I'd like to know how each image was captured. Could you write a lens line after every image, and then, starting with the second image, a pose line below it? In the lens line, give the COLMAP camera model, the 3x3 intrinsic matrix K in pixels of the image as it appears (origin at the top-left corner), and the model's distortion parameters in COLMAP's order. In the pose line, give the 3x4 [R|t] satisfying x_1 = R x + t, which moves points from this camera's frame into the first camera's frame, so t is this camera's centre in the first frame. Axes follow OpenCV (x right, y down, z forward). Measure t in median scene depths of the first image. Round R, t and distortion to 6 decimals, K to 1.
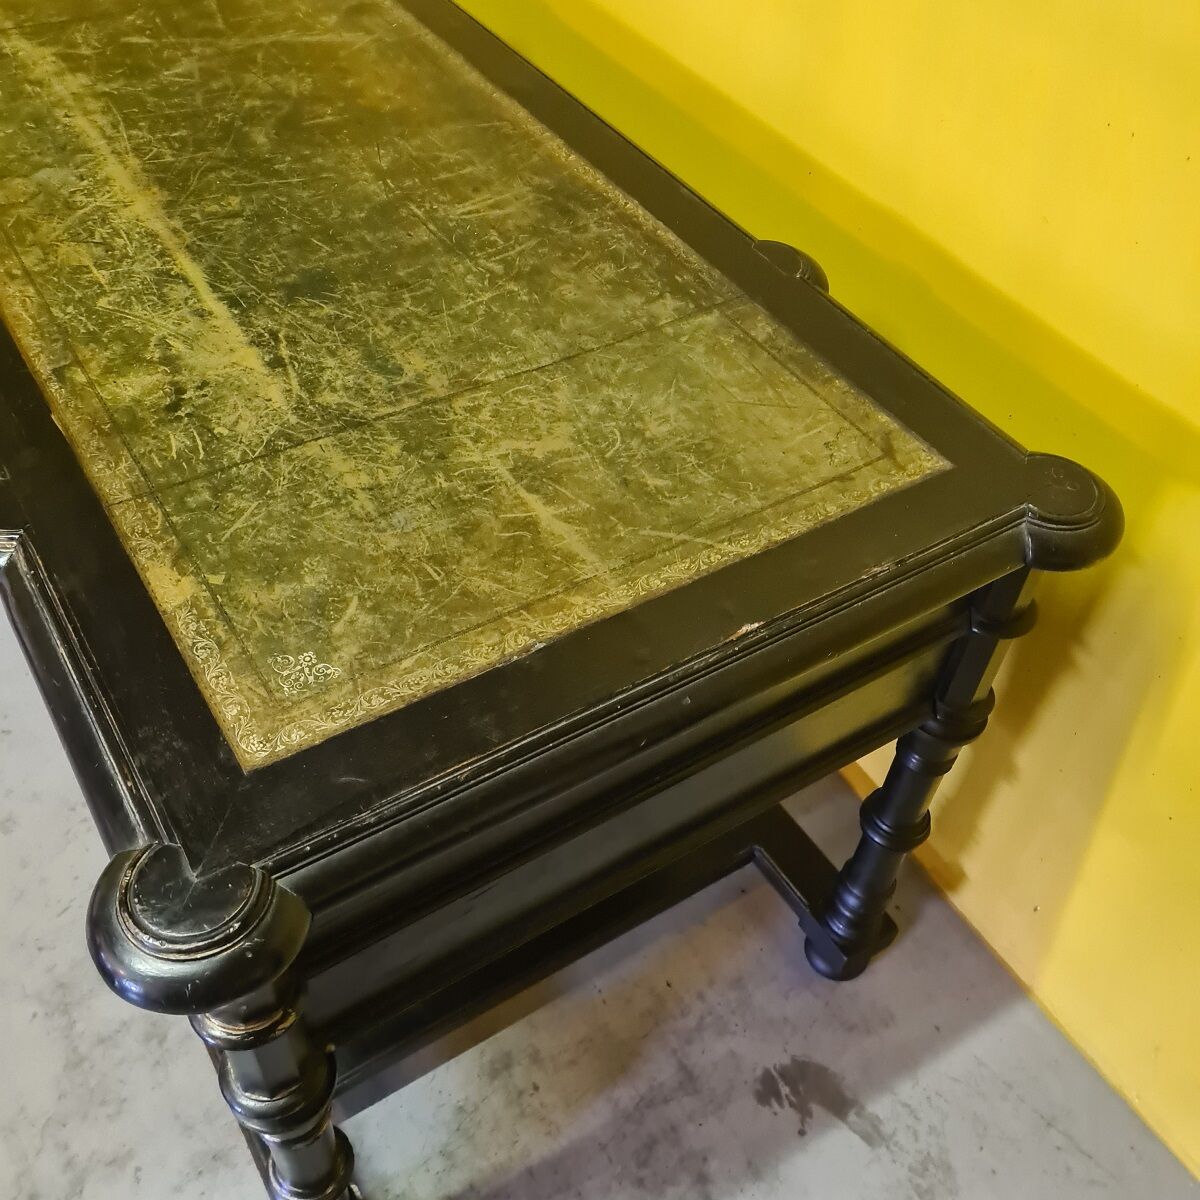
lens RADIAL K [[1217.4, 0, 595.5], [0, 1217.4, 619.2], [0, 0, 1]] dist [0.057680, -0.049947]
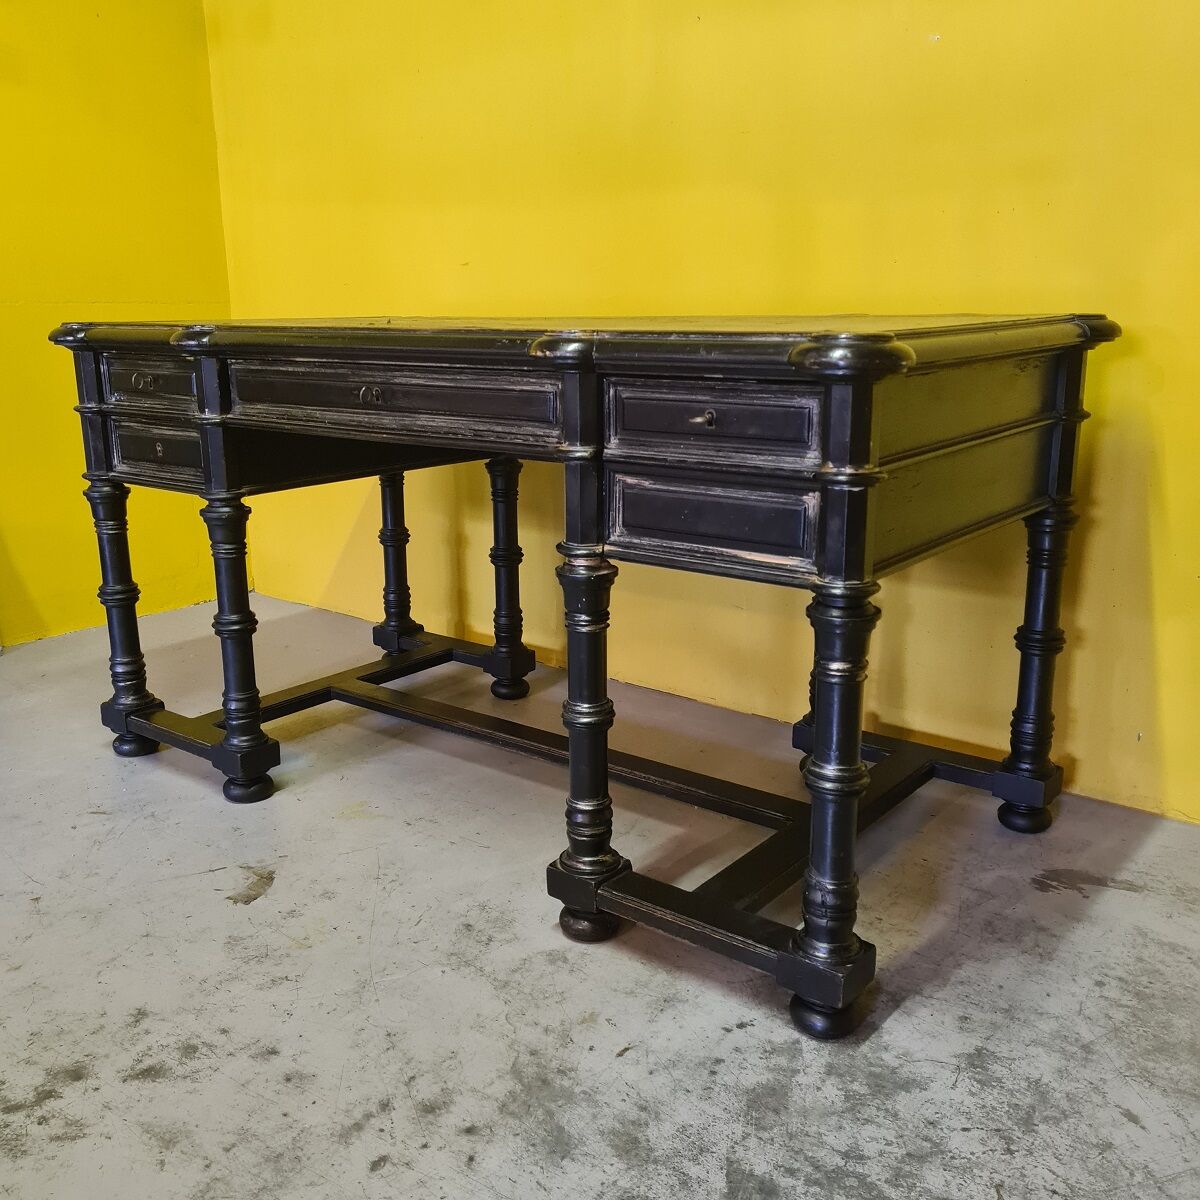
lens RADIAL K [[1202.8, 0, 600.0], [0, 1202.8, 600.0], [0, 0, 1]] dist [0.067845, -0.053749]
pose [[0.940938, -0.141762, 0.307473, -0.771130], [0.287424, 0.814419, -0.504092, 0.801697], [-0.178951, 0.562694, 0.807064, -0.085690]]
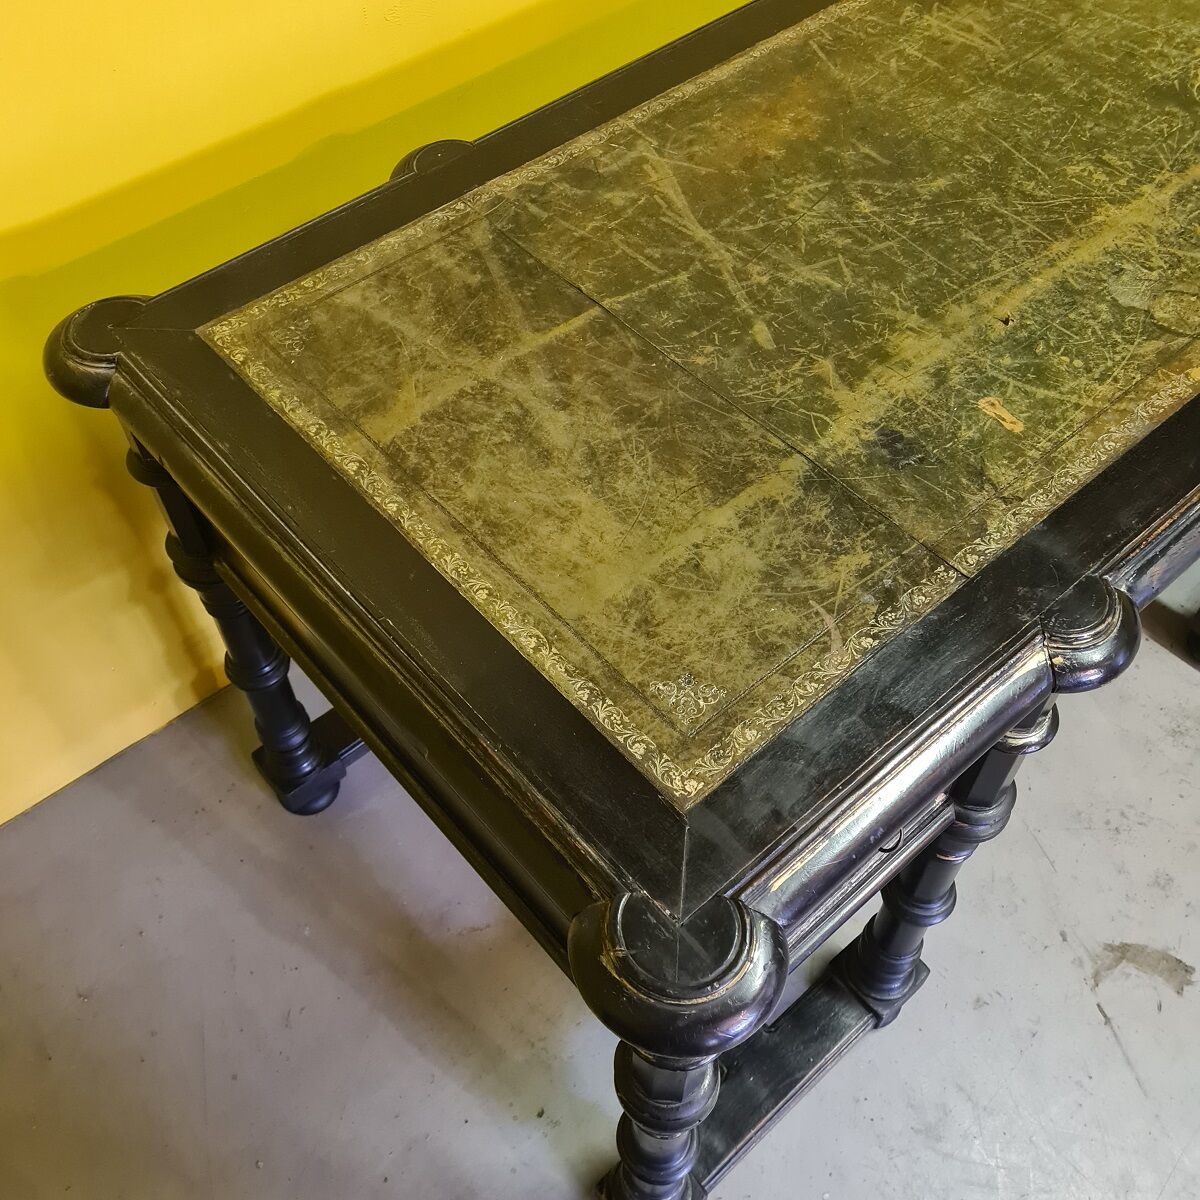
lens RADIAL K [[1215.1, 0, 600.0], [0, 1215.1, 600.0], [0, 0, 1]] dist [0.049745, -0.035229]
pose [[-0.154515, -0.819220, 0.552271, -1.074832], [0.736487, 0.277098, 0.617093, -1.147409], [-0.658568, 0.502090, 0.560530, 0.912209]]
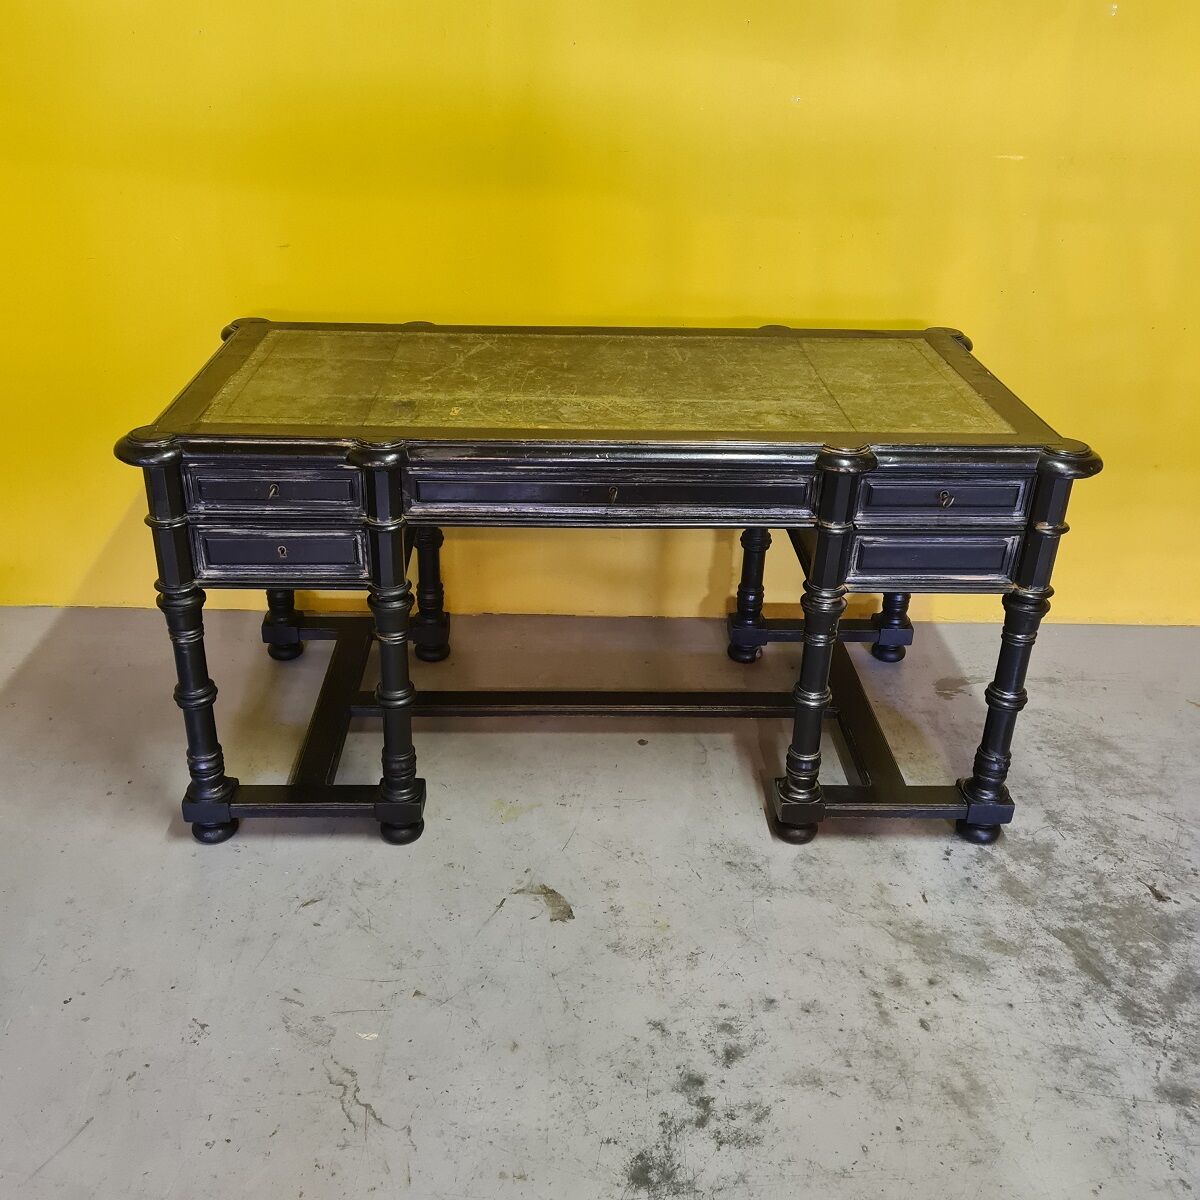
lens RADIAL K [[1194.7, 0, 600.0], [0, 1194.7, 600.0], [0, 0, 1]] dist [0.051857, -0.012346]
pose [[0.504853, -0.432741, 0.746900, -1.911388], [0.641929, 0.766695, 0.010310, -0.142696], [-0.577106, 0.474252, 0.664857, -0.048021]]
